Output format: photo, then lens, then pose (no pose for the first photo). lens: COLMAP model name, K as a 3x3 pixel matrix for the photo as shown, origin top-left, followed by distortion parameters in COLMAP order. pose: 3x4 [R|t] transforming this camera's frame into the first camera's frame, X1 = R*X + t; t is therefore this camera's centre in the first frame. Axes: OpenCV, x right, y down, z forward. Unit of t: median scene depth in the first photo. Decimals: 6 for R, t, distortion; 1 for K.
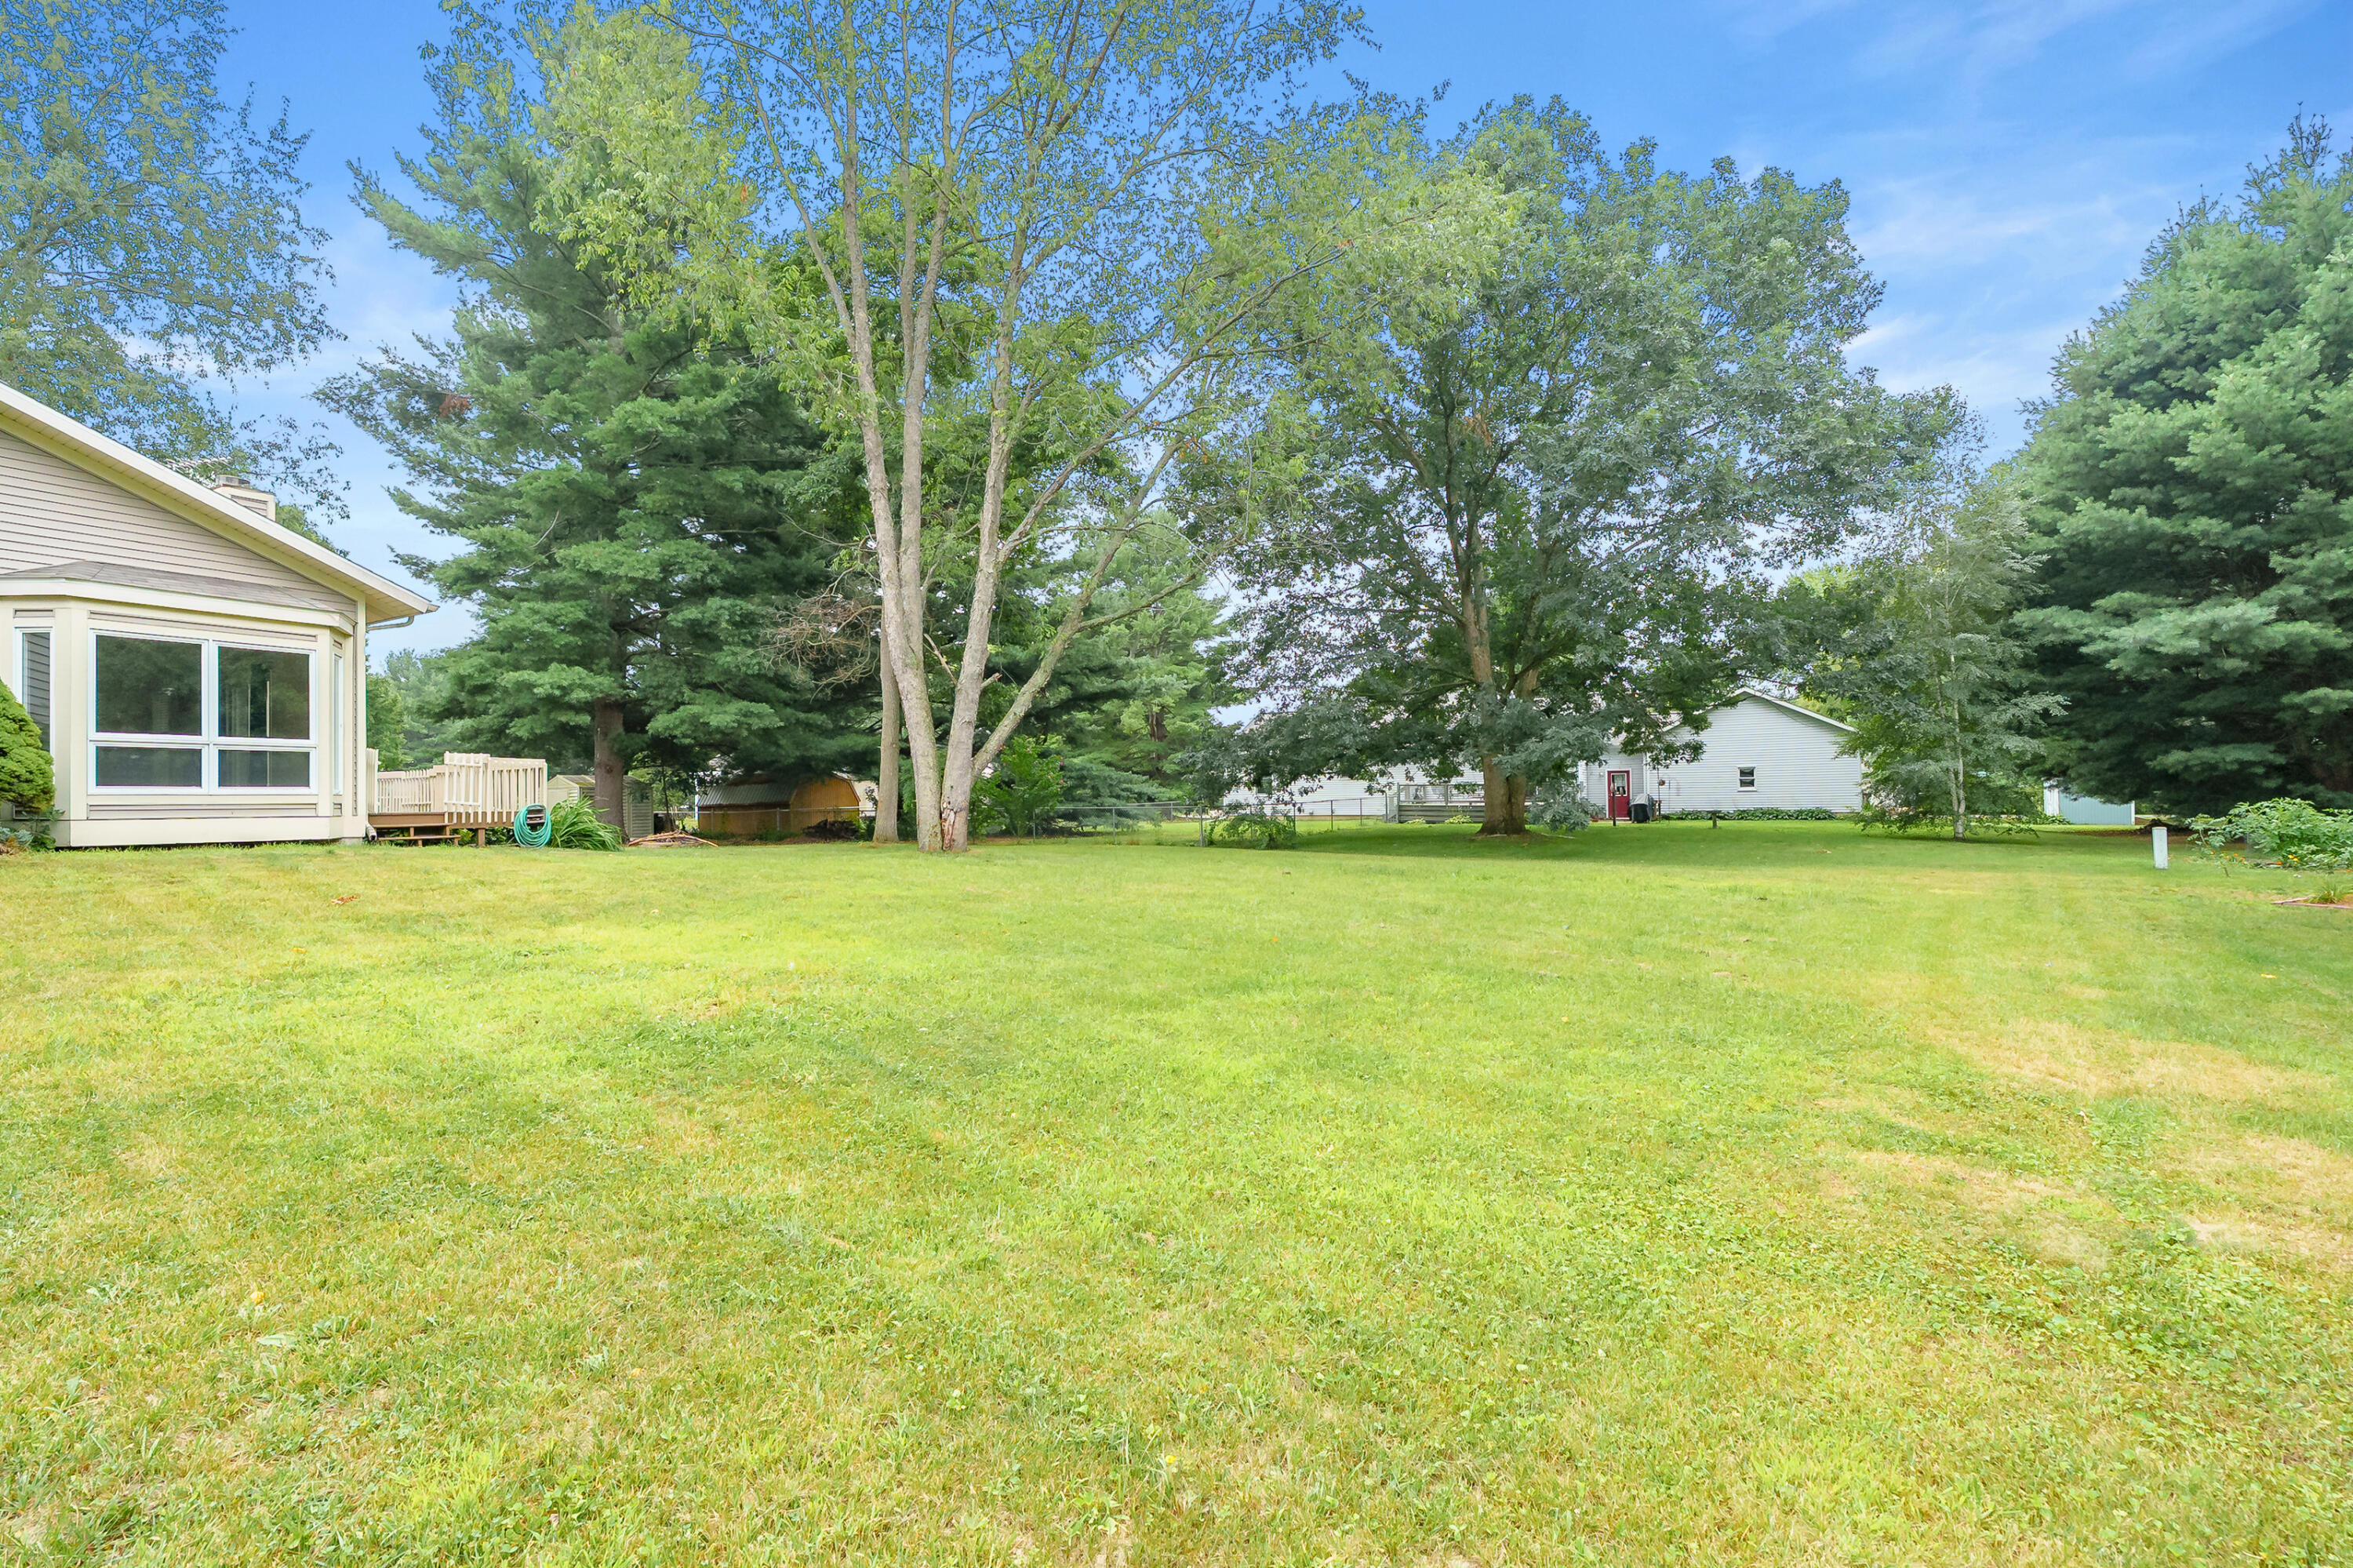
lens RADIAL K [[1067.7, 0, 1175.6], [0, 1067.7, 780.7], [0, 0, 1]] dist [-0.001906, -0.000141]
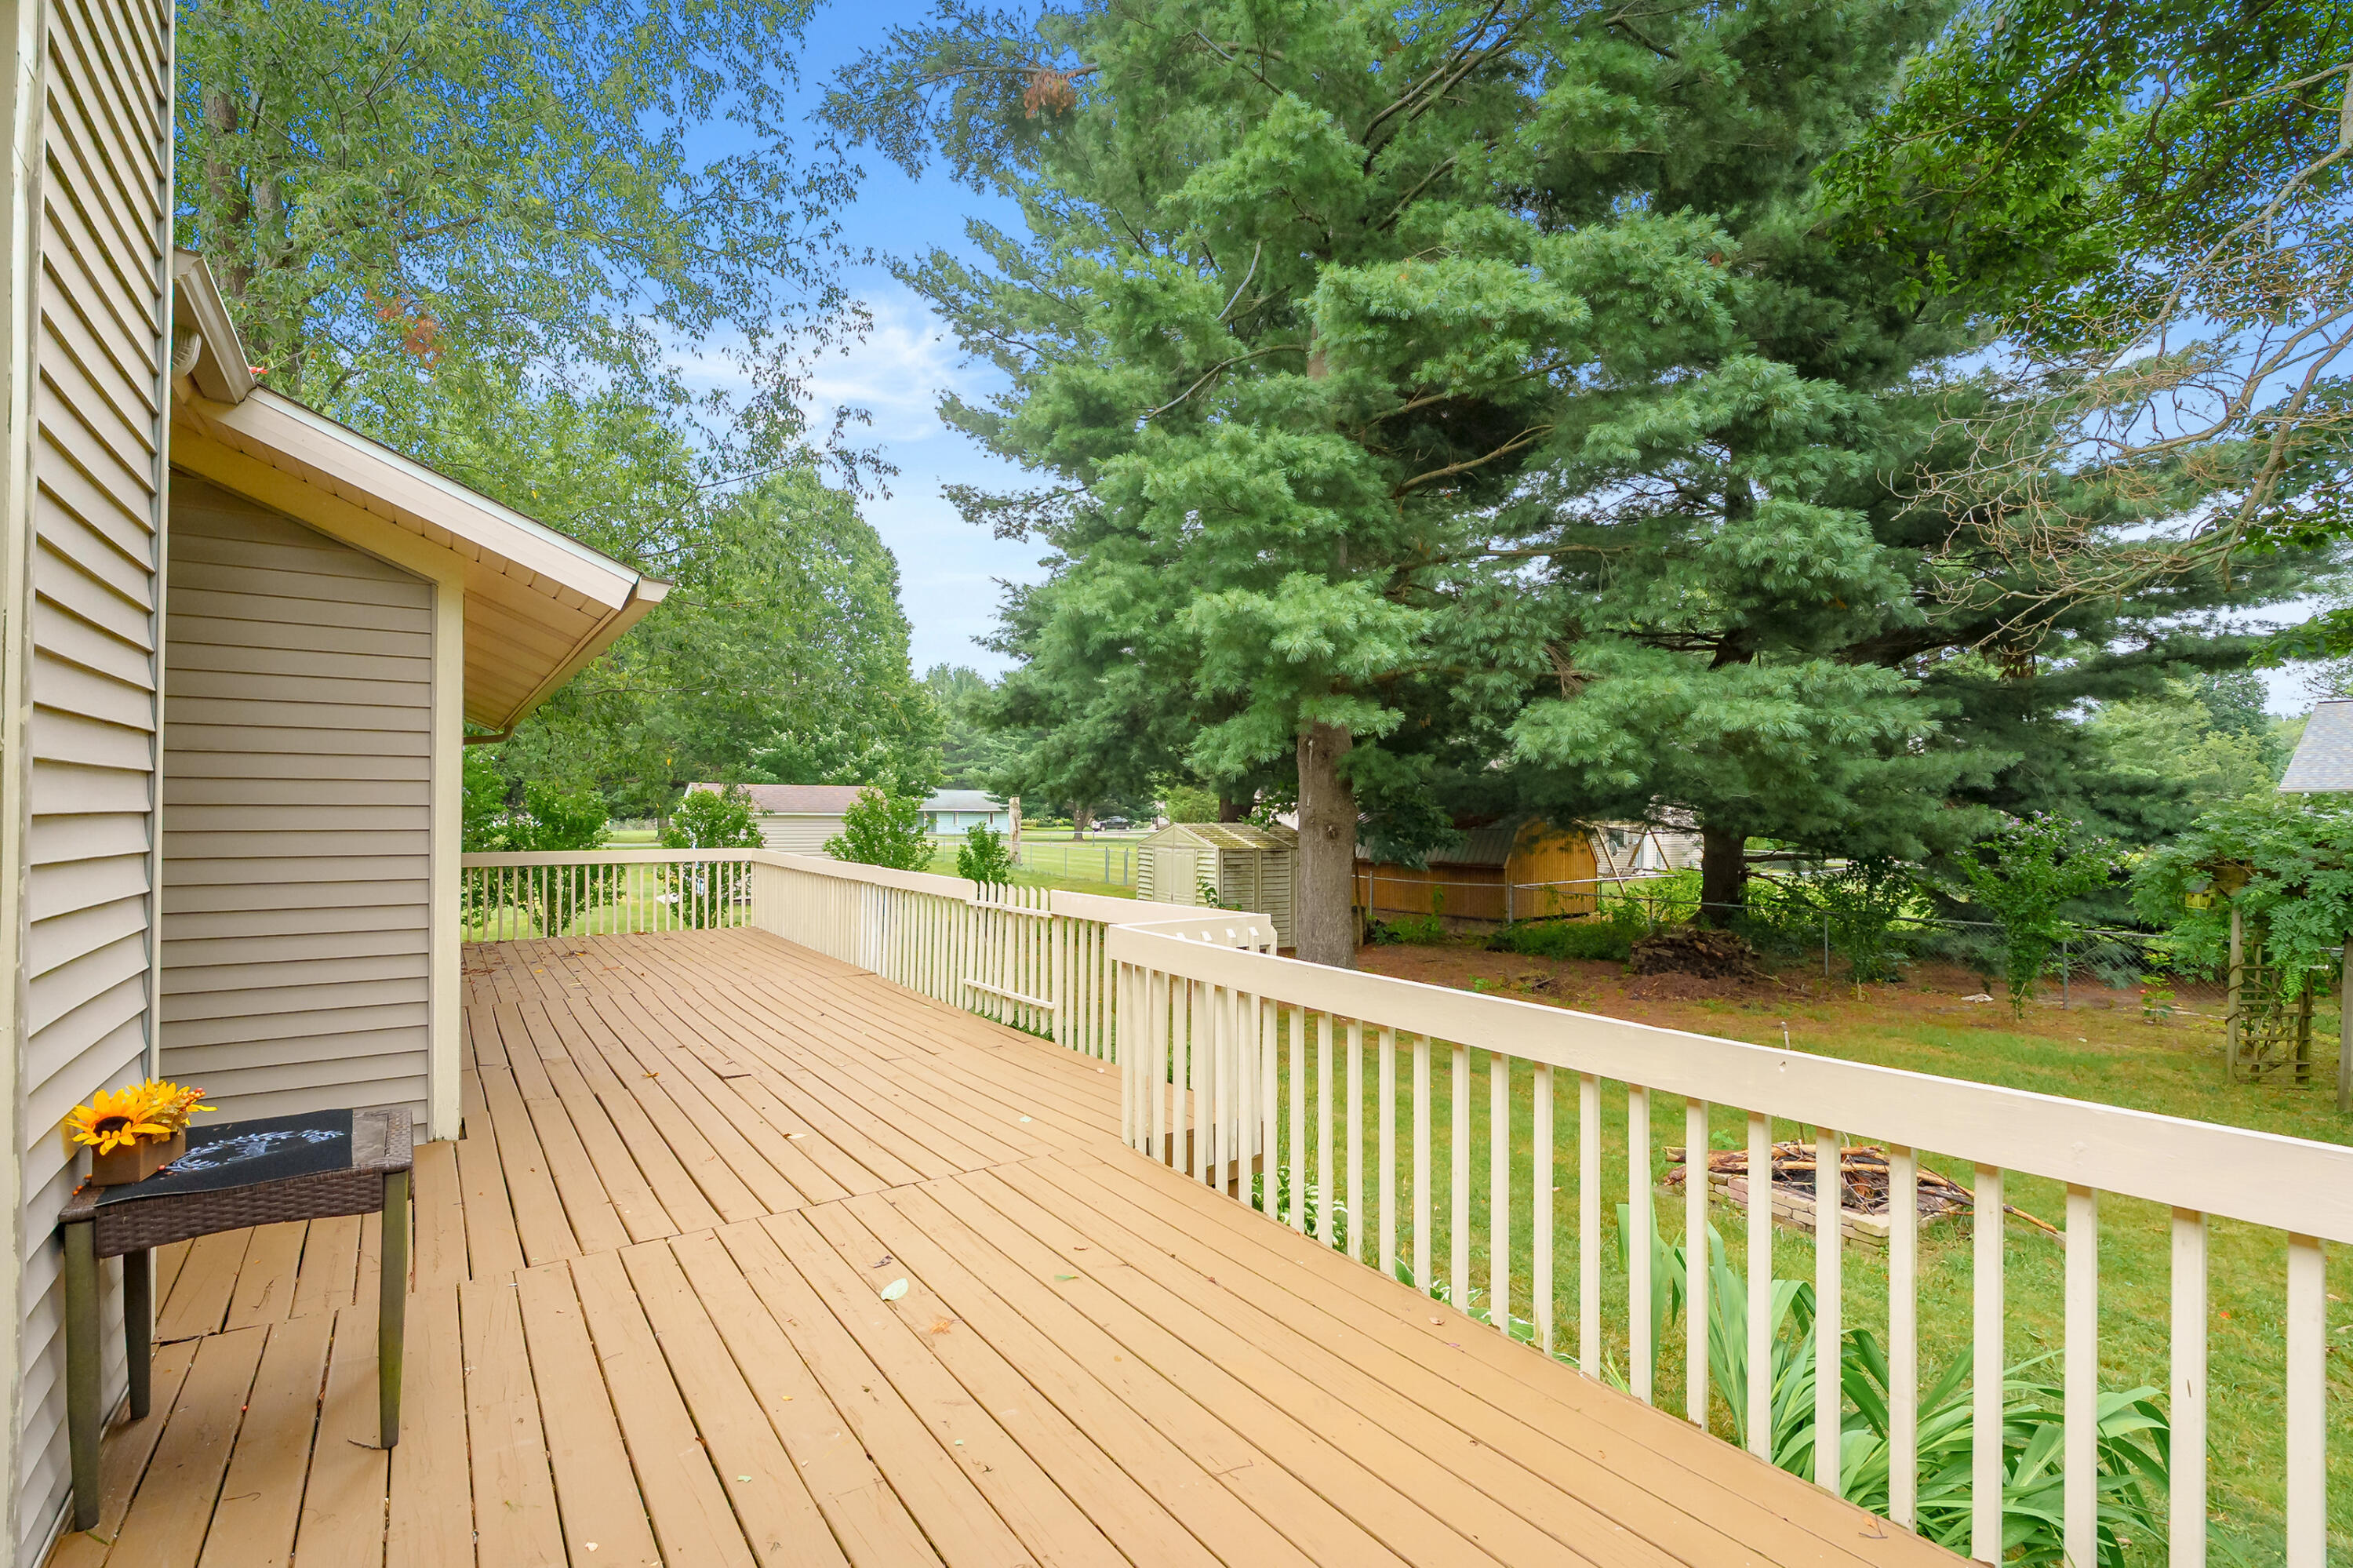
lens RADIAL K [[1067.7, 0, 1177.4], [0, 1067.7, 787.9], [0, 0, 1]] dist [-0.001906, -0.000141]
pose [[0.919210, 0.010689, -0.393622, -0.456662], [-0.011596, 0.999933, 0.000073, -0.032419], [0.393596, 0.004497, 0.919272, 0.614766]]
